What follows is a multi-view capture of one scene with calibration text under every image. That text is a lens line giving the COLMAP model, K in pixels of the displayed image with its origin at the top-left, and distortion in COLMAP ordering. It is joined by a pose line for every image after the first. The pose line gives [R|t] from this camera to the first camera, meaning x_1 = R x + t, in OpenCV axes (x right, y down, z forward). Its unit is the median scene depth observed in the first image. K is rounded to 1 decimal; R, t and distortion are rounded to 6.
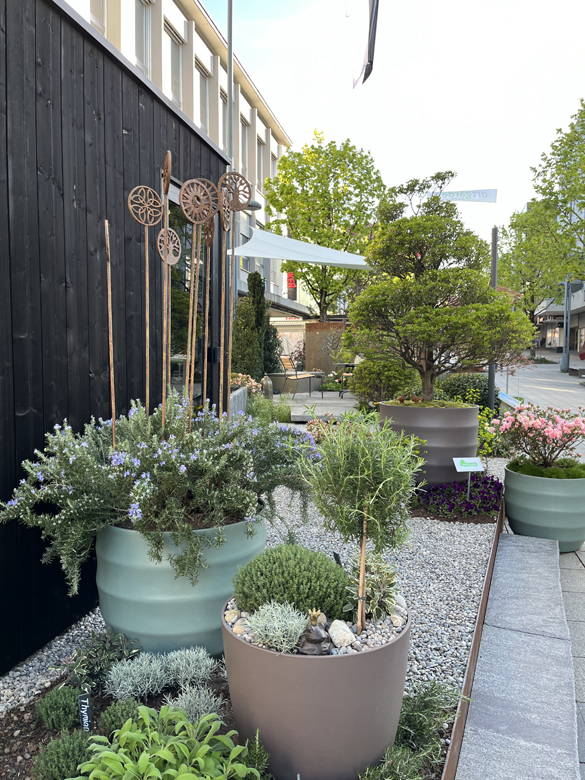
lens RADIAL K [[592.7, 0, 292.5], [0, 592.7, 390.0], [0, 0, 1]] dist [0.004615, 0.001358]
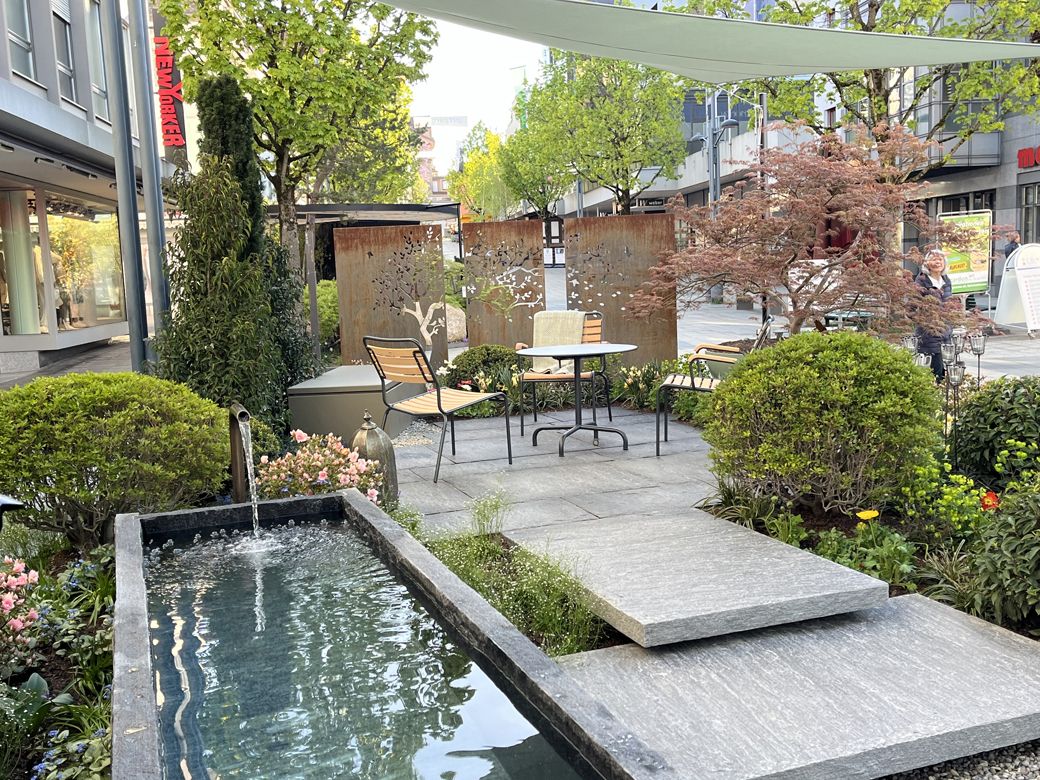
lens RADIAL K [[1049.5, 0, 520.0], [0, 1049.5, 390.0], [0, 0, 1]] dist [0.053272, -0.009048]
pose [[0.935677, -0.085248, 0.342404, -0.068503], [0.067794, 0.995730, 0.062649, -0.030327], [-0.346283, -0.035407, 0.937462, 0.222628]]
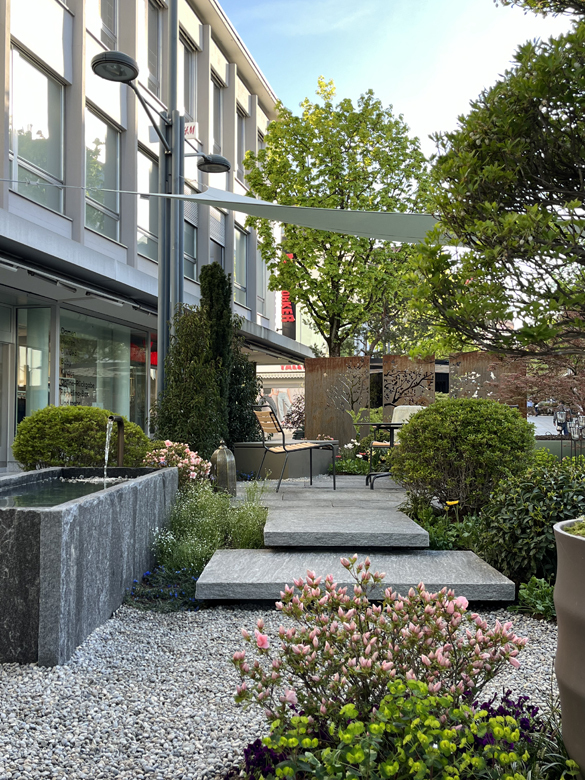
lens RADIAL K [[787.1, 0, 292.5], [0, 787.1, 390.0], [0, 0, 1]] dist [0.053272, -0.009048]
pose [[0.999989, -0.004102, -0.002150, 0.007448], [0.003861, 0.994761, -0.102153, -0.000902], [0.002558, 0.102144, 0.994766, 0.146755]]
